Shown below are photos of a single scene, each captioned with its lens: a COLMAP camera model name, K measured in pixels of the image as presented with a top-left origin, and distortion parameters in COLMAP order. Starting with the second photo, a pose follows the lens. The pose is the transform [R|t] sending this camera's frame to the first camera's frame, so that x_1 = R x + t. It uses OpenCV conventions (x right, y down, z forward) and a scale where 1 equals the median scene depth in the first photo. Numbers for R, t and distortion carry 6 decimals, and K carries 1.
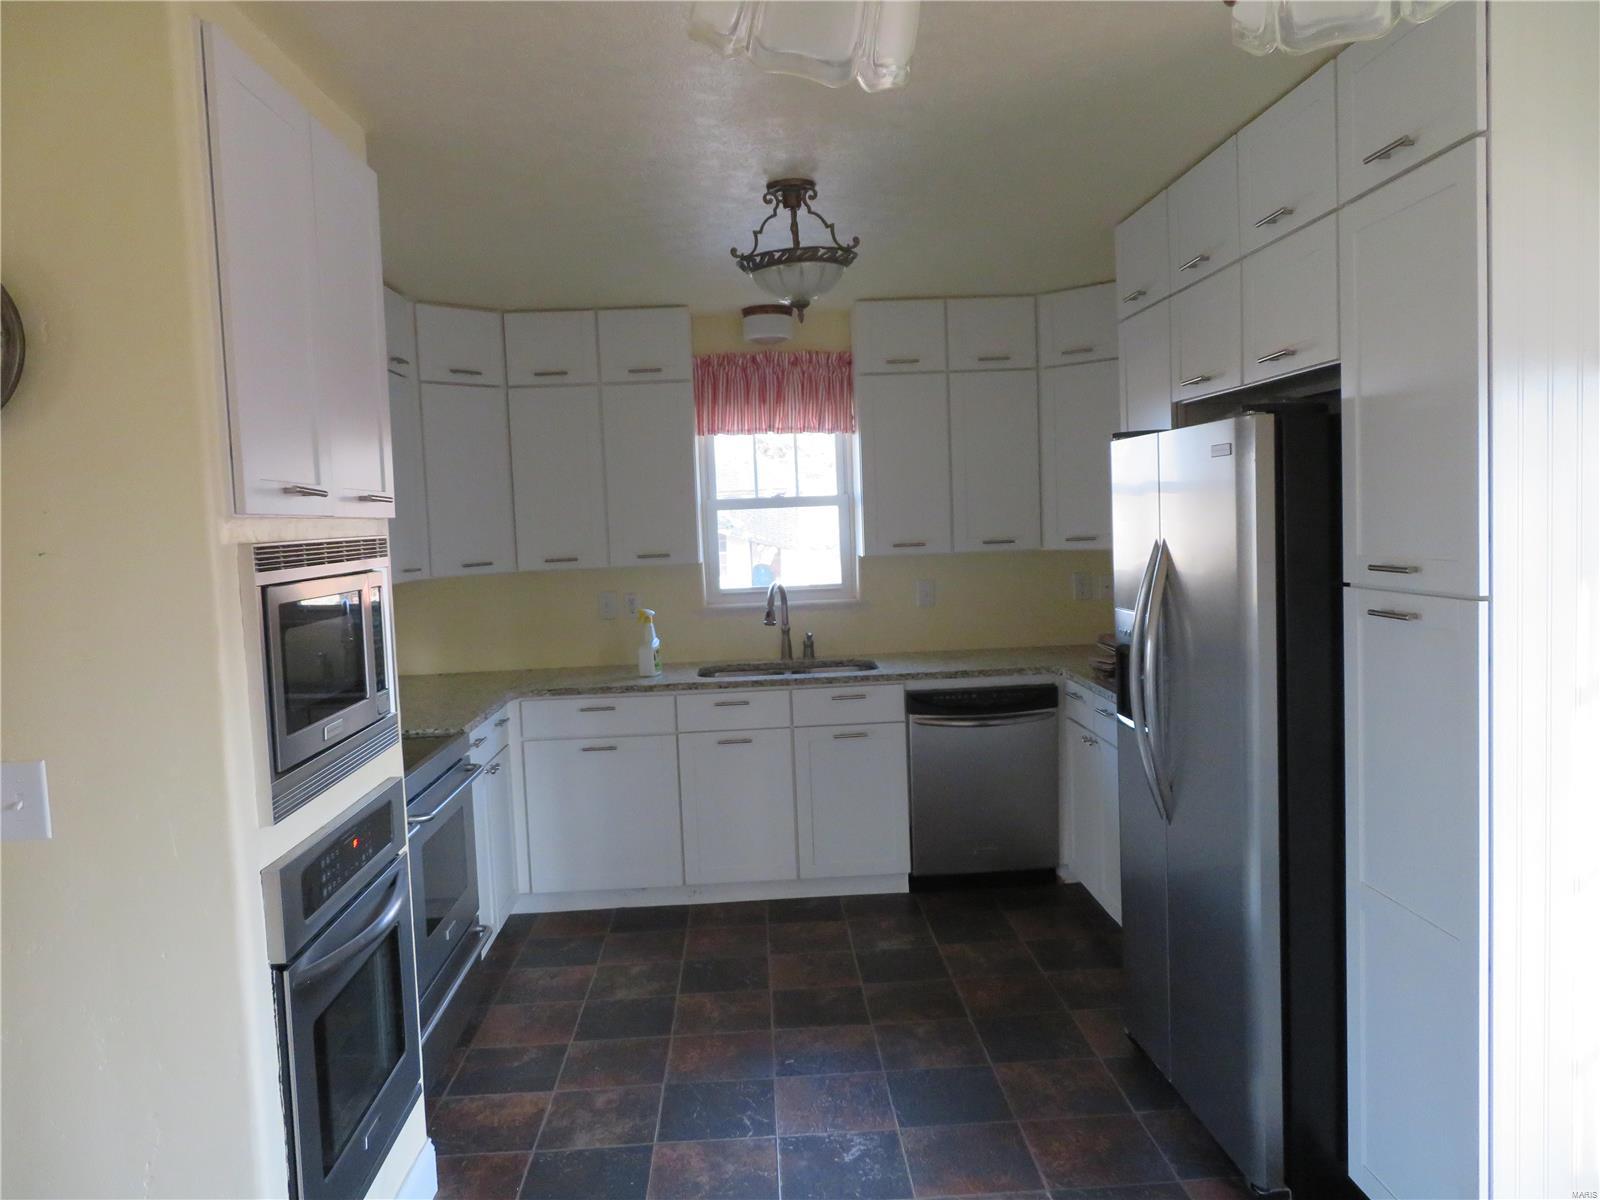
lens RADIAL K [[1138.8, 0, 800.0], [0, 1138.8, 600.0], [0, 0, 1]] dist [0.000928, 0.003592]
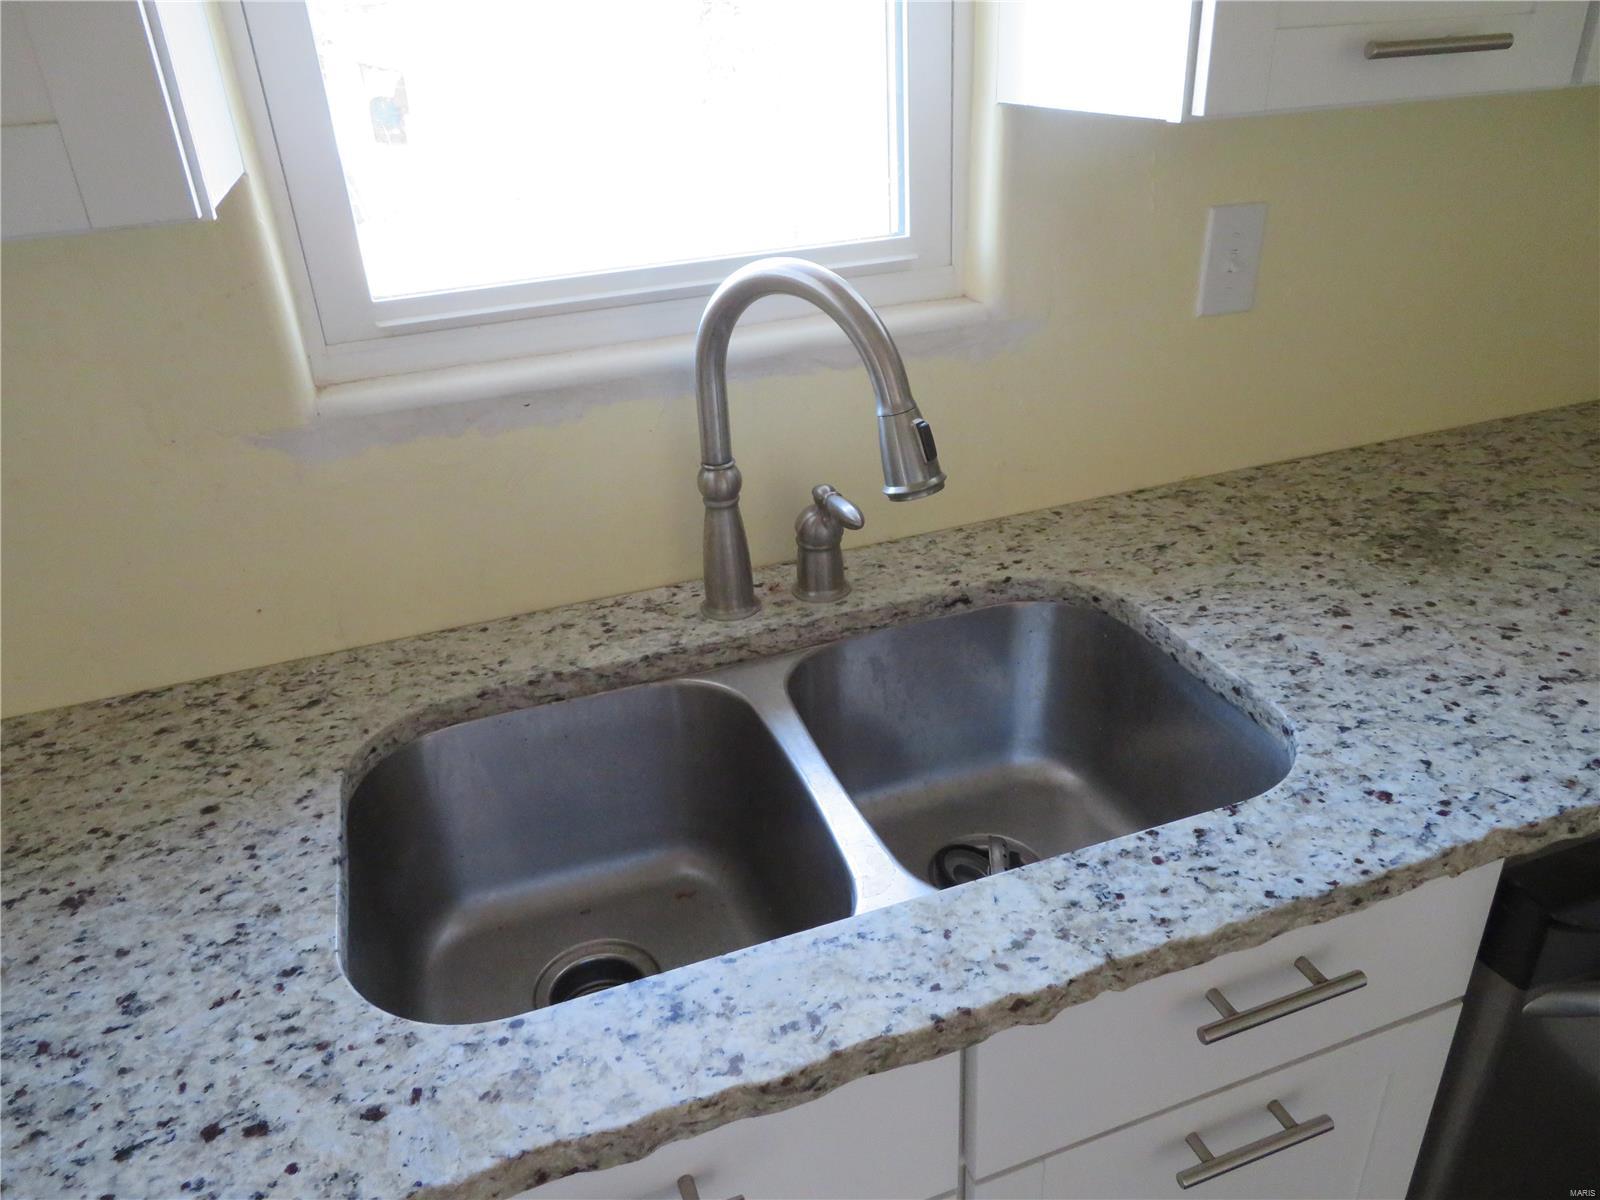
lens RADIAL K [[1138.8, 0, 800.0], [0, 1138.8, 600.0], [0, 0, 1]] dist [0.000928, 0.003592]
pose [[0.954925, -0.141857, 0.260759, -0.057943], [0.032495, 0.923101, 0.383182, -0.037425], [-0.295064, -0.357436, 0.886102, 0.792542]]
